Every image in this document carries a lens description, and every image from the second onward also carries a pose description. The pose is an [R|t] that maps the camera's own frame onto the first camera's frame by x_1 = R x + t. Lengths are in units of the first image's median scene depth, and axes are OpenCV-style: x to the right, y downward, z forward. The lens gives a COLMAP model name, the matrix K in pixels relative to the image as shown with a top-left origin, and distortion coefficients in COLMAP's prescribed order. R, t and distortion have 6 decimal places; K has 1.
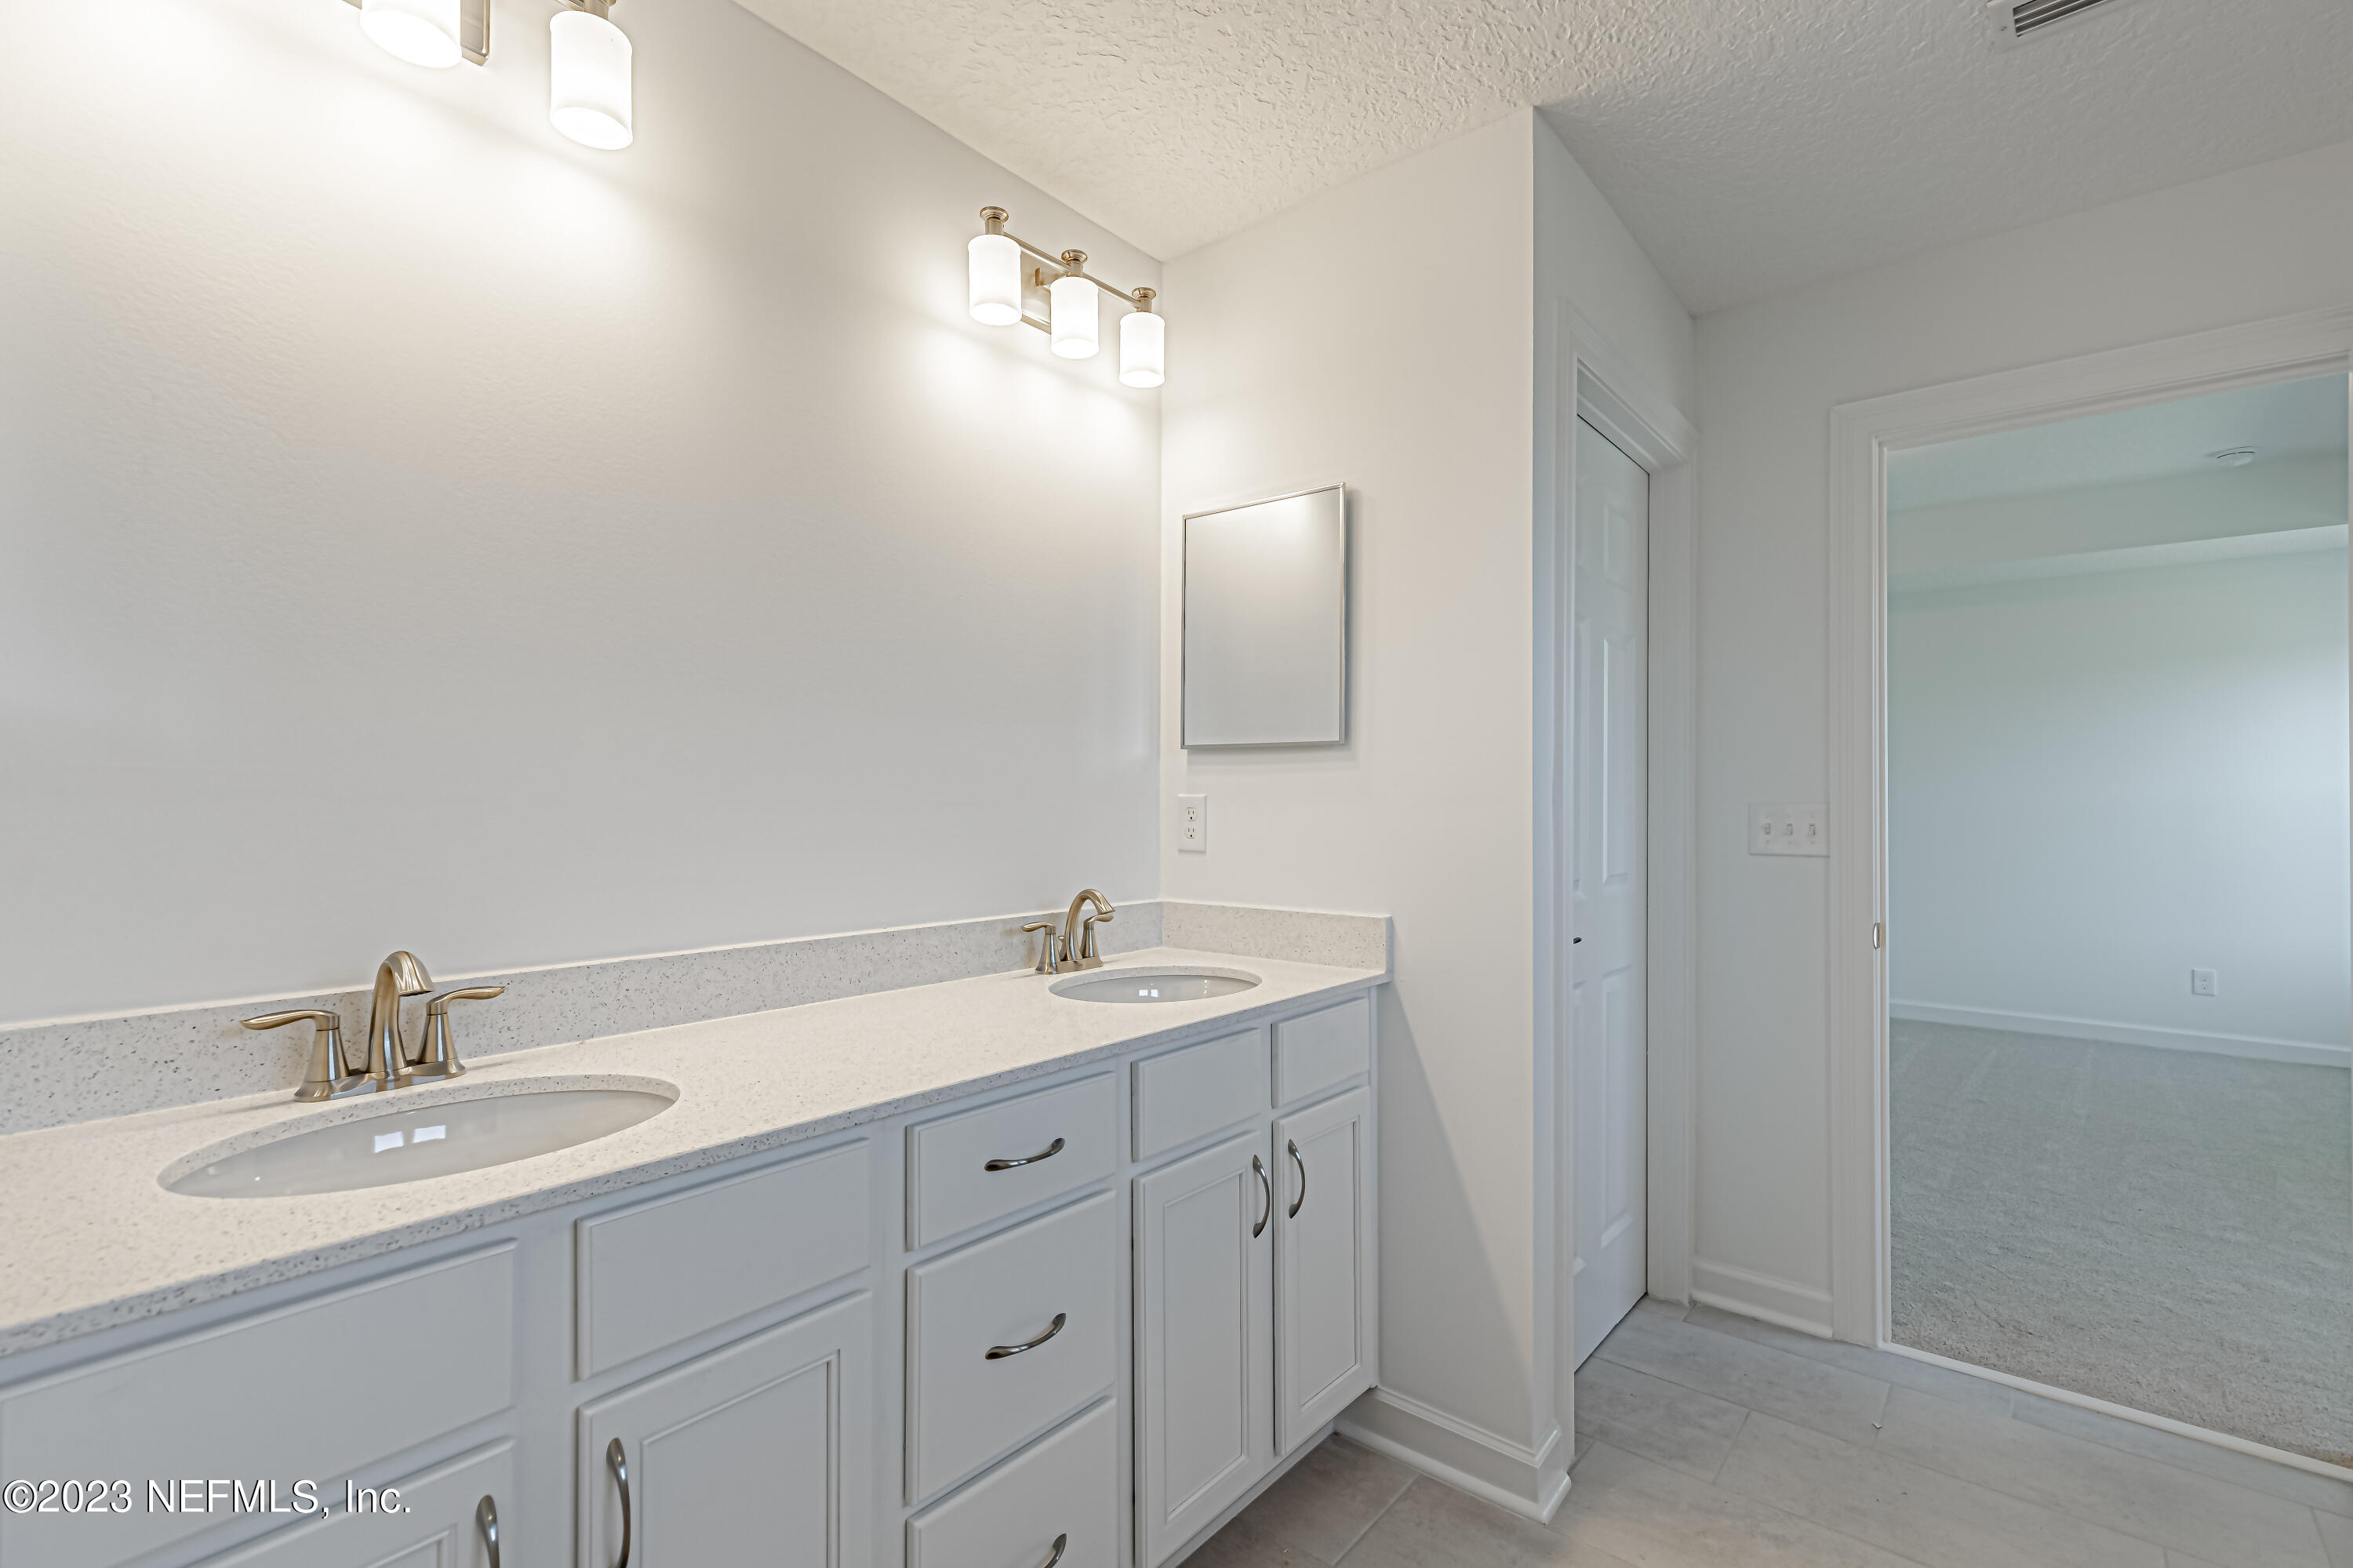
lens RADIAL K [[1104.2, 0, 1187.9], [0, 1104.2, 799.6], [0, 0, 1]] dist [-0.001112, -0.000420]
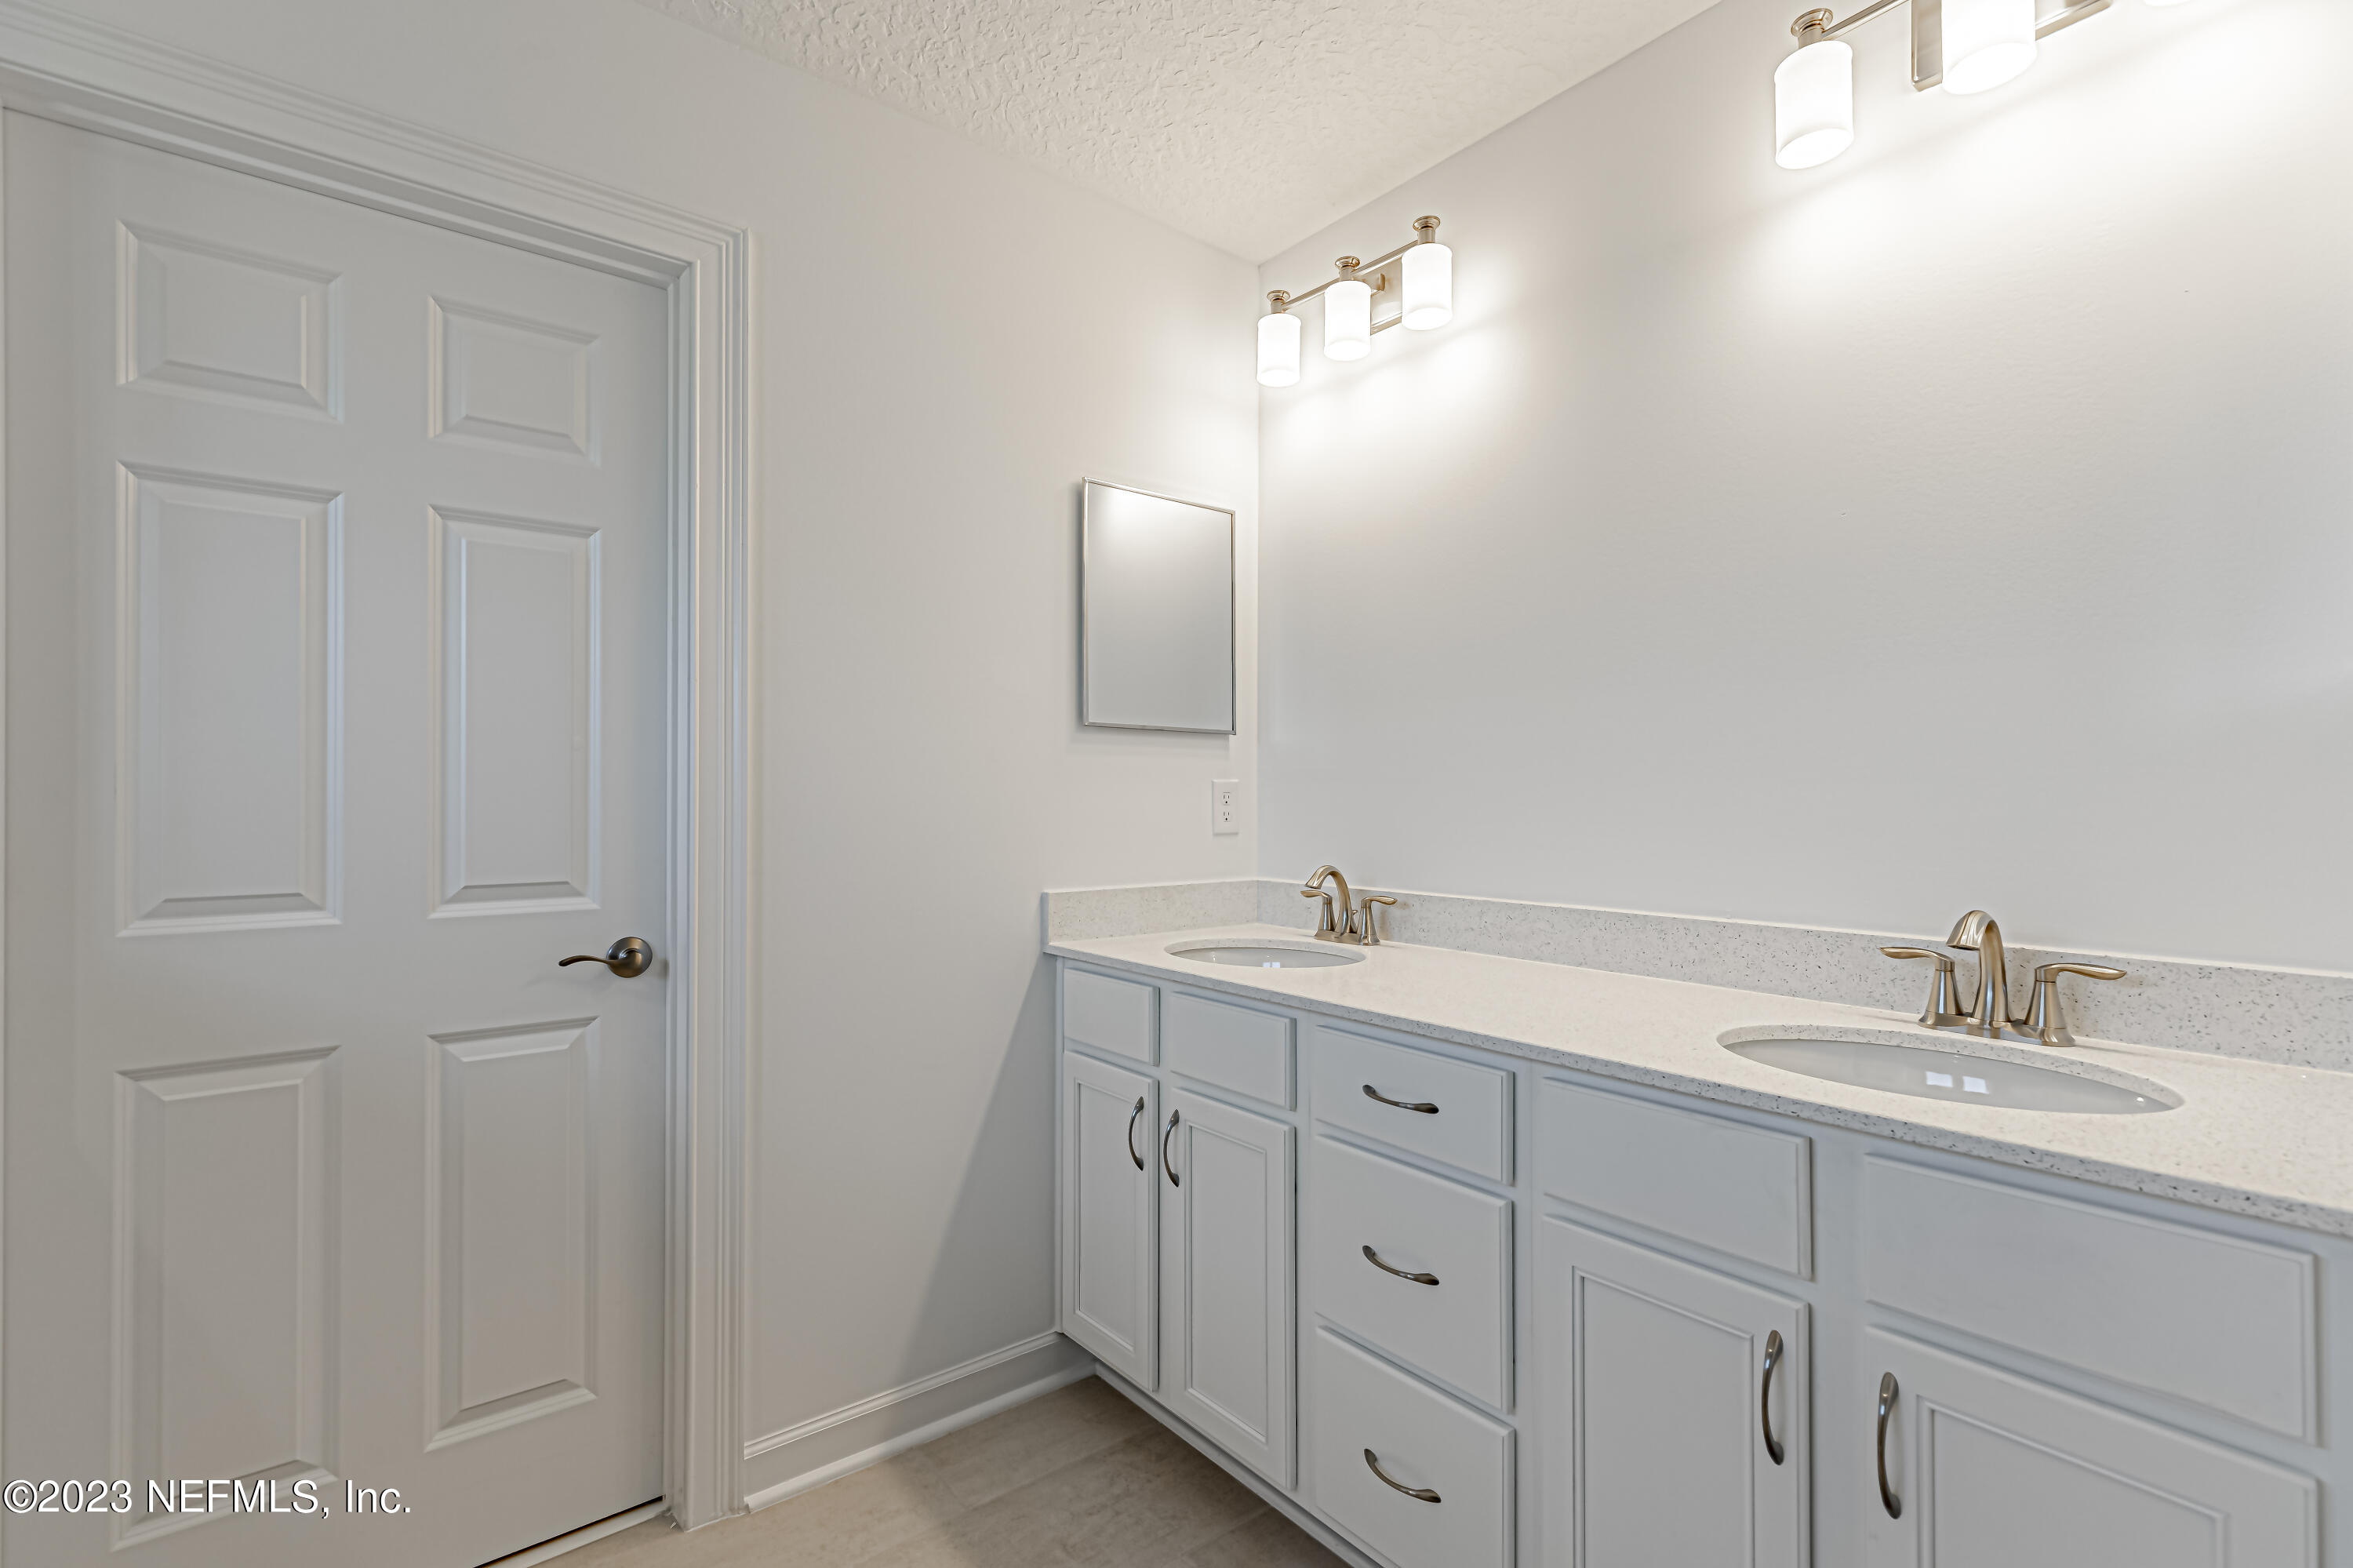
lens RADIAL K [[1094.2, 0, 1176.0], [0, 1094.2, 769.9], [0, 0, 1]] dist [-0.081514, -0.000142]
pose [[-0.174540, 0.005935, -0.984632, 0.723252], [0.011542, 0.999925, 0.003981, -0.013161], [0.984582, -0.010670, -0.174596, 0.783183]]
